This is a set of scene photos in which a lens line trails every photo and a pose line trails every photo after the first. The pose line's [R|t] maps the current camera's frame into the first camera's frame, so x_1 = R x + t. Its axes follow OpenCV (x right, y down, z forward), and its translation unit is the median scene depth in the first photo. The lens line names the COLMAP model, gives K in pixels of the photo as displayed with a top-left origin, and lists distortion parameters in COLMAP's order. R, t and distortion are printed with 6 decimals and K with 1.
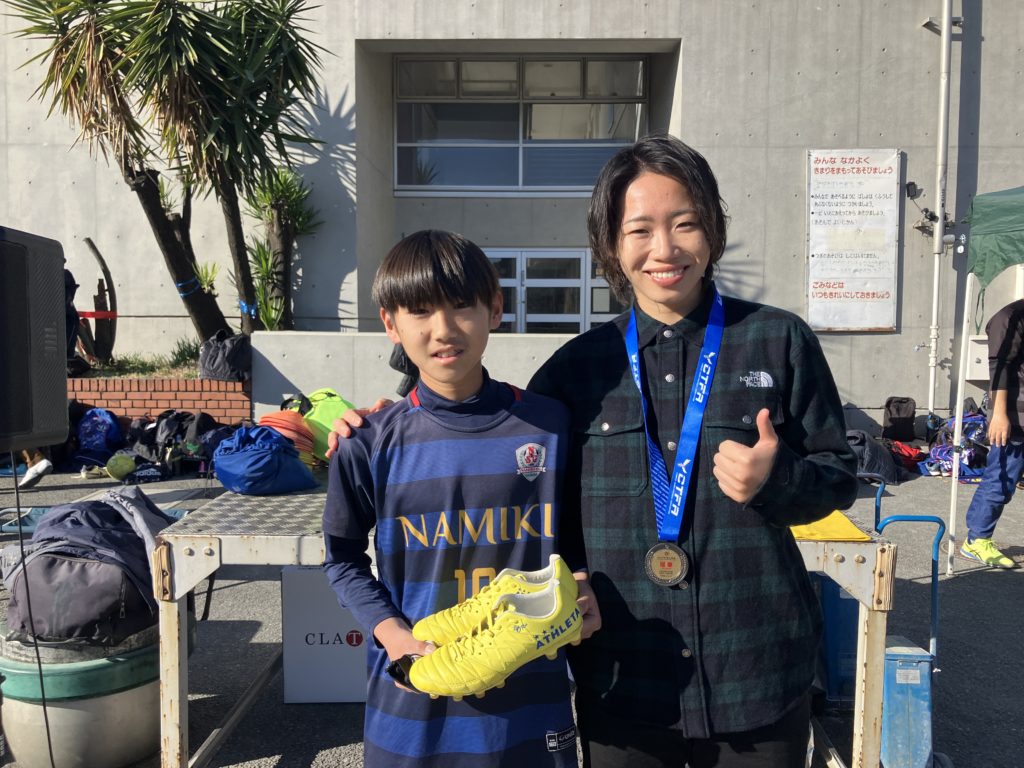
lens RADIAL K [[842.0, 0, 512.0], [0, 842.0, 384.0], [0, 0, 1]] dist [0.010134, -0.004040]
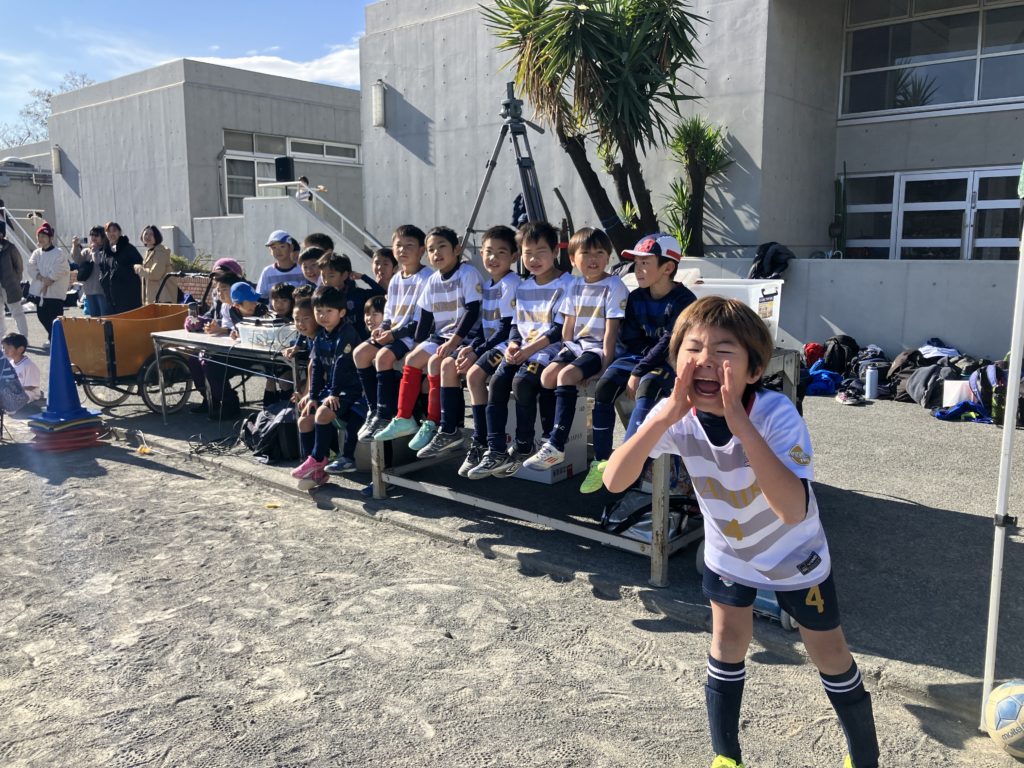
lens RADIAL K [[842.0, 0, 512.0], [0, 842.0, 384.0], [0, 0, 1]] dist [0.010134, -0.004040]
pose [[0.770267, 0.092922, -0.630915, 0.303050], [-0.038910, 0.994332, 0.098943, 0.008349], [0.636533, -0.051664, 0.769517, -0.093742]]
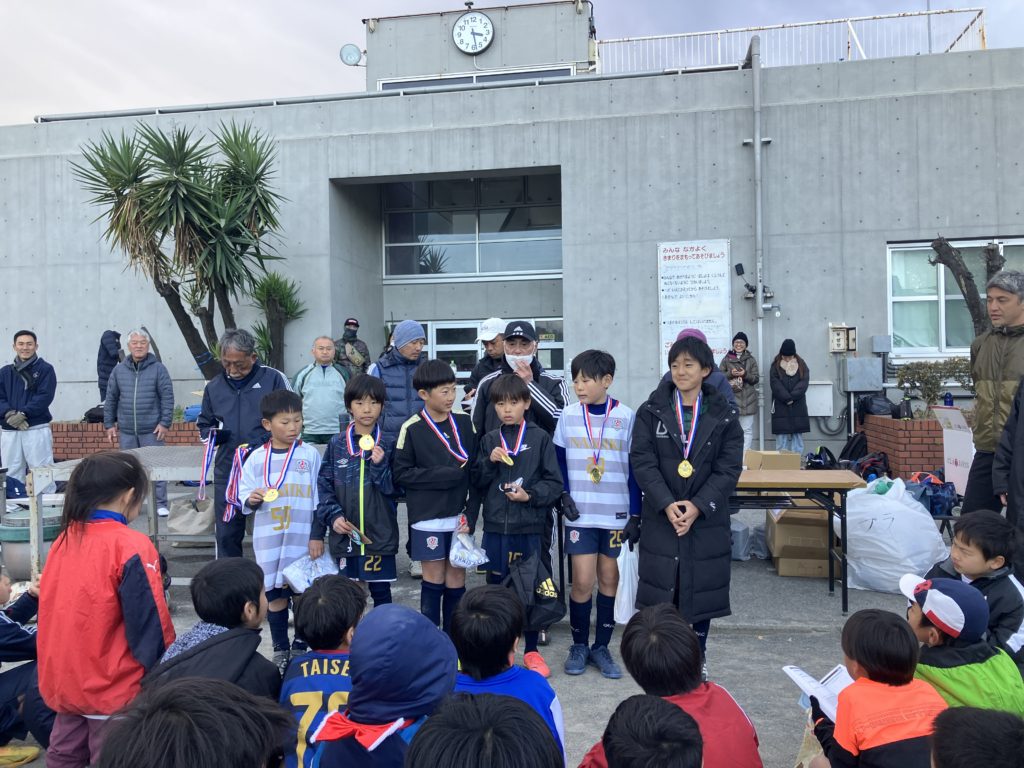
lens RADIAL K [[842.0, 0, 512.0], [0, 842.0, 384.0], [0, 0, 1]] dist [0.010134, -0.004040]
pose [[0.988379, -0.020406, -0.150634, 0.319476], [0.009942, 0.997505, -0.069890, 0.030675], [0.151684, 0.067580, 0.986116, -0.308969]]
